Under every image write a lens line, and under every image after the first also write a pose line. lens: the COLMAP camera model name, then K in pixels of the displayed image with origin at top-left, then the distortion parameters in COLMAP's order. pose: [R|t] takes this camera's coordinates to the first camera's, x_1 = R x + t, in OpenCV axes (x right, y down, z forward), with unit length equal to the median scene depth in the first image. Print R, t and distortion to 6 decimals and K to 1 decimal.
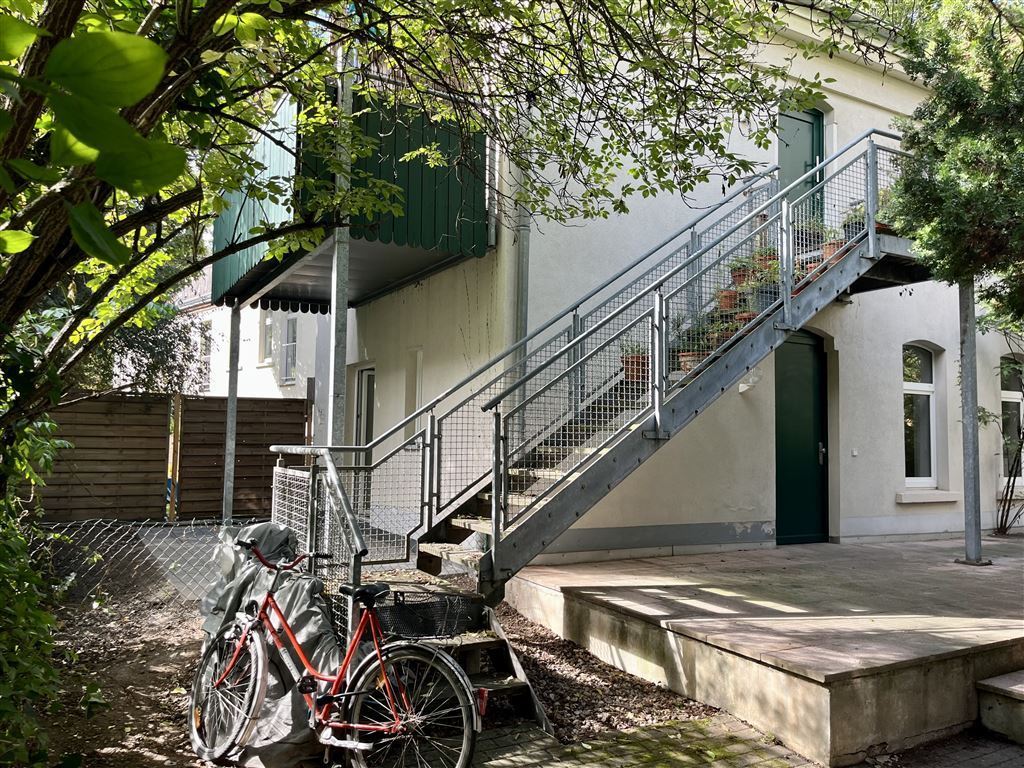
lens RADIAL K [[763.2, 0, 507.9], [0, 763.2, 391.6], [0, 0, 1]] dist [0.035534, -0.025632]
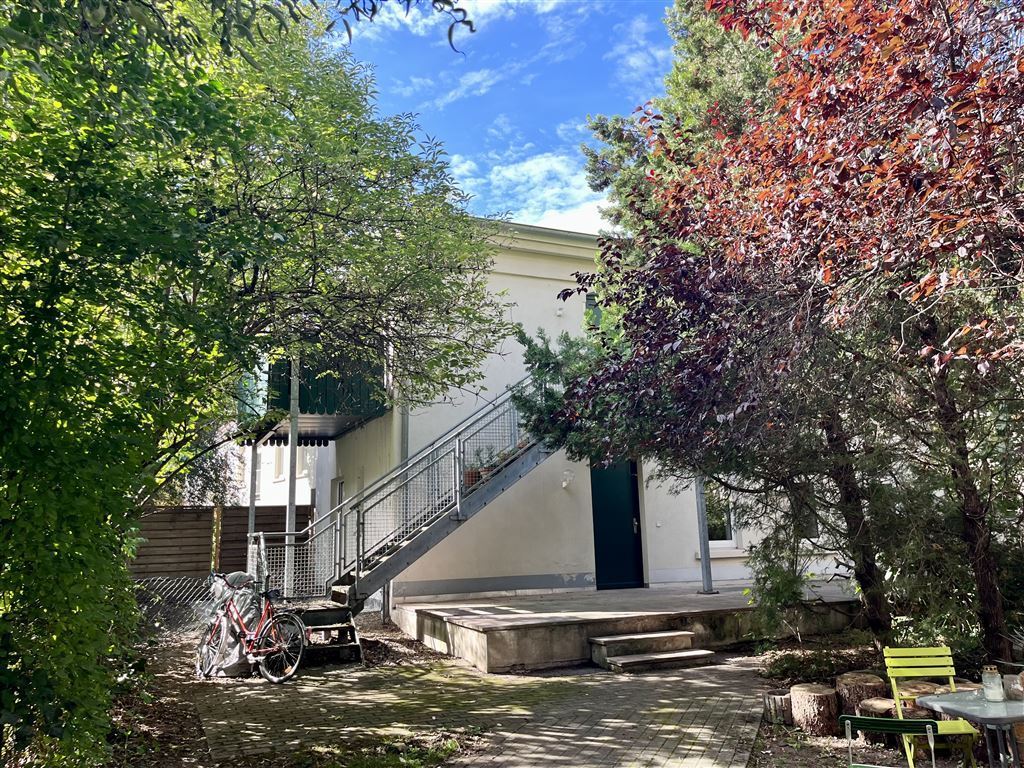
lens RADIAL K [[763.2, 0, 507.7], [0, 763.2, 378.5], [0, 0, 1]] dist [0.035534, -0.025632]
pose [[0.995162, -0.061095, -0.076936, 0.297906], [0.050041, 0.989140, -0.138194, -0.008746], [0.084543, 0.133676, 0.987412, -0.517256]]
